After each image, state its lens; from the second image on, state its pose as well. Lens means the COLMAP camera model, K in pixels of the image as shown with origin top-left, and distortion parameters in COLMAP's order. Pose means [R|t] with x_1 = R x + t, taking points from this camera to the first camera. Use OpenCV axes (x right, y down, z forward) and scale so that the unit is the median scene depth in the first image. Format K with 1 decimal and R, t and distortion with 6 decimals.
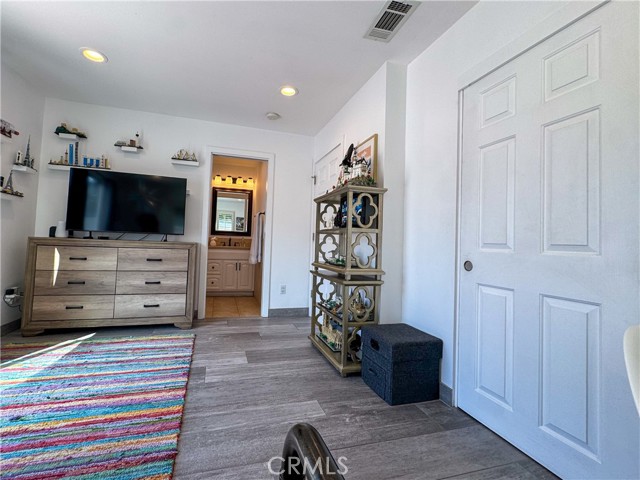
lens RADIAL K [[267.7, 0, 306.2], [0, 267.7, 237.0], [0, 0, 1]] dist [-0.002961, -0.000025]
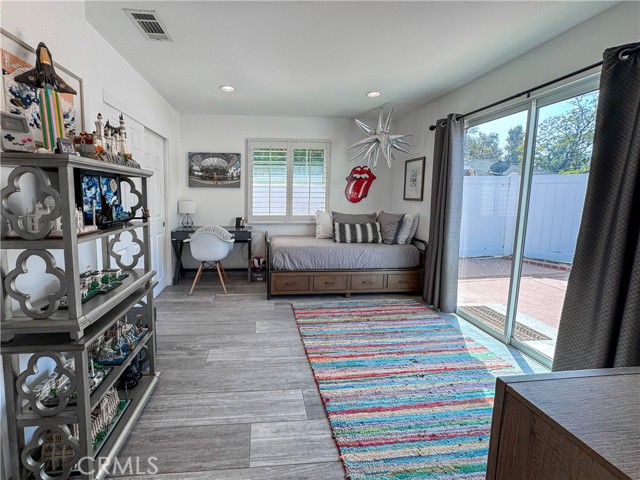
lens RADIAL K [[267.7, 0, 306.2], [0, 267.7, 237.0], [0, 0, 1]] dist [-0.002961, -0.000025]
pose [[-0.986311, -0.077311, 0.145649, -0.497440], [-0.059228, 0.990432, 0.124642, -0.117484], [-0.153892, 0.114309, -0.981453, 1.889575]]
